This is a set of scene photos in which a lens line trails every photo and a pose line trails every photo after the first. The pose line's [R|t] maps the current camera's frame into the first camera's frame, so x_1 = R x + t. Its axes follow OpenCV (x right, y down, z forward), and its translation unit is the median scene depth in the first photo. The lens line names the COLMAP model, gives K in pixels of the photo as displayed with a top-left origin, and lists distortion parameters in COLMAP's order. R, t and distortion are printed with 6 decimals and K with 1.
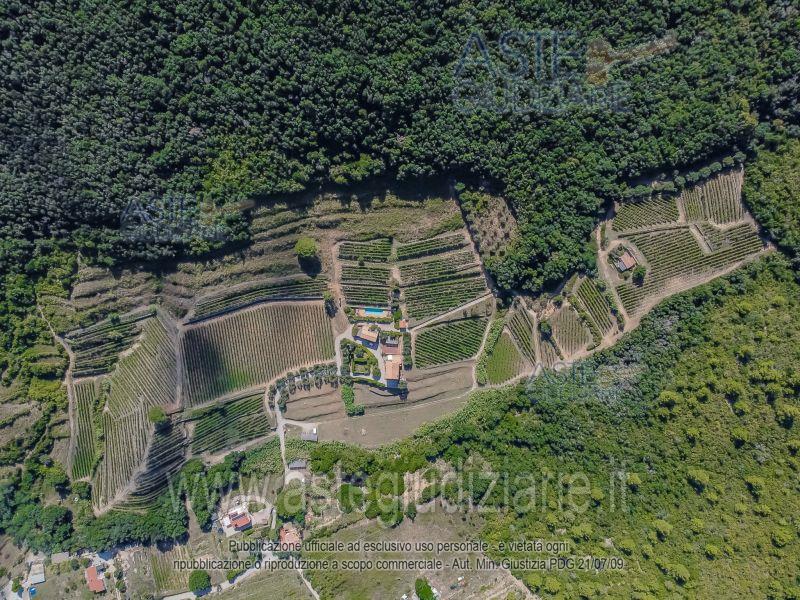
lens RADIAL K [[595.9, 0, 398.7], [0, 595.9, 293.8], [0, 0, 1]] dist [0.003799, -0.012752]
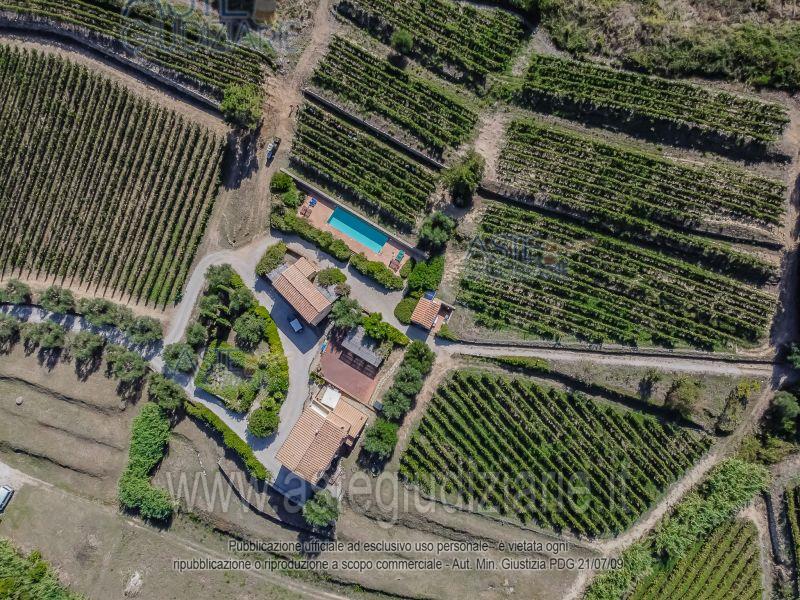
lens RADIAL K [[595.9, 0, 398.7], [0, 595.9, 293.8], [0, 0, 1]] dist [0.003799, -0.012752]
pose [[0.882408, 0.460935, -0.094314, 0.017539], [-0.467641, 0.881279, -0.068262, 0.068844], [0.051652, 0.104340, 0.993199, 0.727559]]
